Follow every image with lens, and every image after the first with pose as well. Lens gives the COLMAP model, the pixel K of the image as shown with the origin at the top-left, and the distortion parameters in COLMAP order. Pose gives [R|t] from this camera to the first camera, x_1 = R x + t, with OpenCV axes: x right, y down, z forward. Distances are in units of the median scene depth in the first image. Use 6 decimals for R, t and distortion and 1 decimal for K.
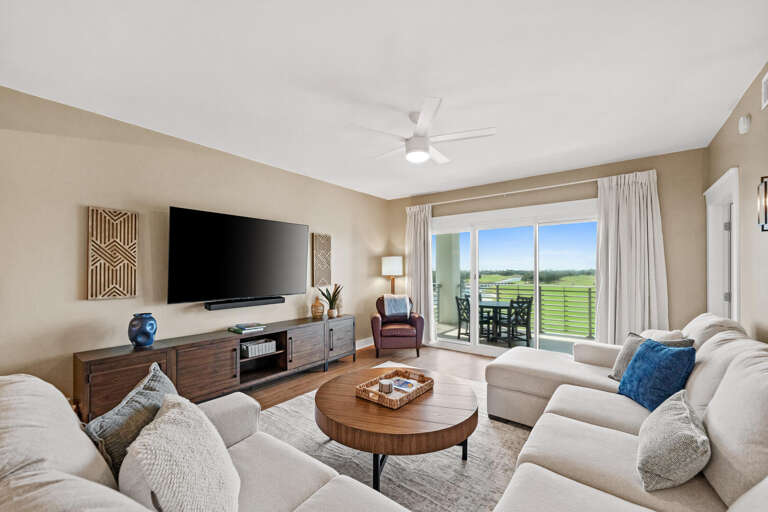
lens RADIAL K [[309.3, 0, 387.1], [0, 309.3, 272.7], [0, 0, 1]] dist [0.000279, 0.000028]
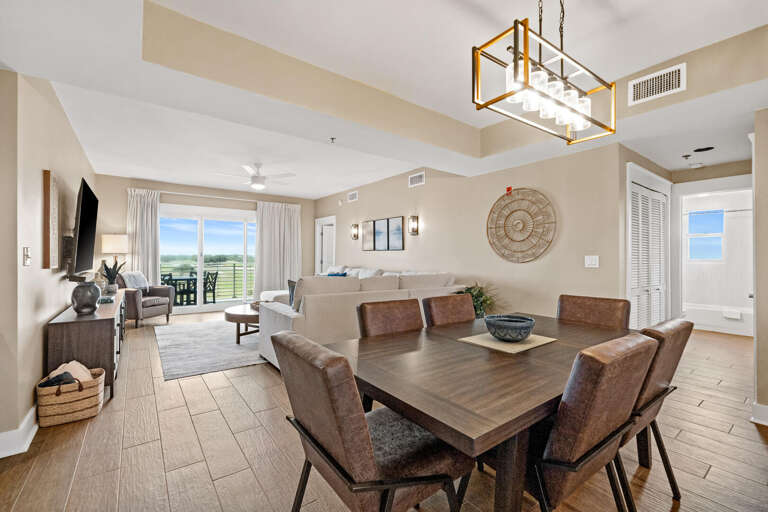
lens RADIAL K [[329.4, 0, 384.0], [0, 329.4, 256.0], [0, 0, 1]] dist [0.012073, -0.000037]
pose [[0.280916, 0.004243, 0.959723, -1.001281], [0.003048, 0.999981, -0.005313, 0.034245], [-0.959727, 0.004417, 0.280898, -0.179540]]
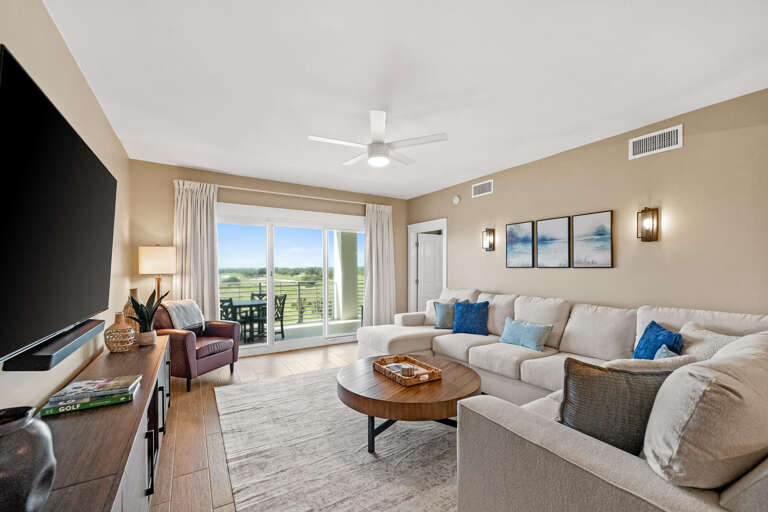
lens RADIAL K [[309.3, 0, 387.1], [0, 309.3, 272.7], [0, 0, 1]] dist [0.000279, 0.000028]
pose [[0.352857, -0.012844, 0.935589, -0.576848], [0.007622, 0.999912, 0.010853, 0.002772], [-0.935646, 0.003302, 0.352924, 0.369632]]
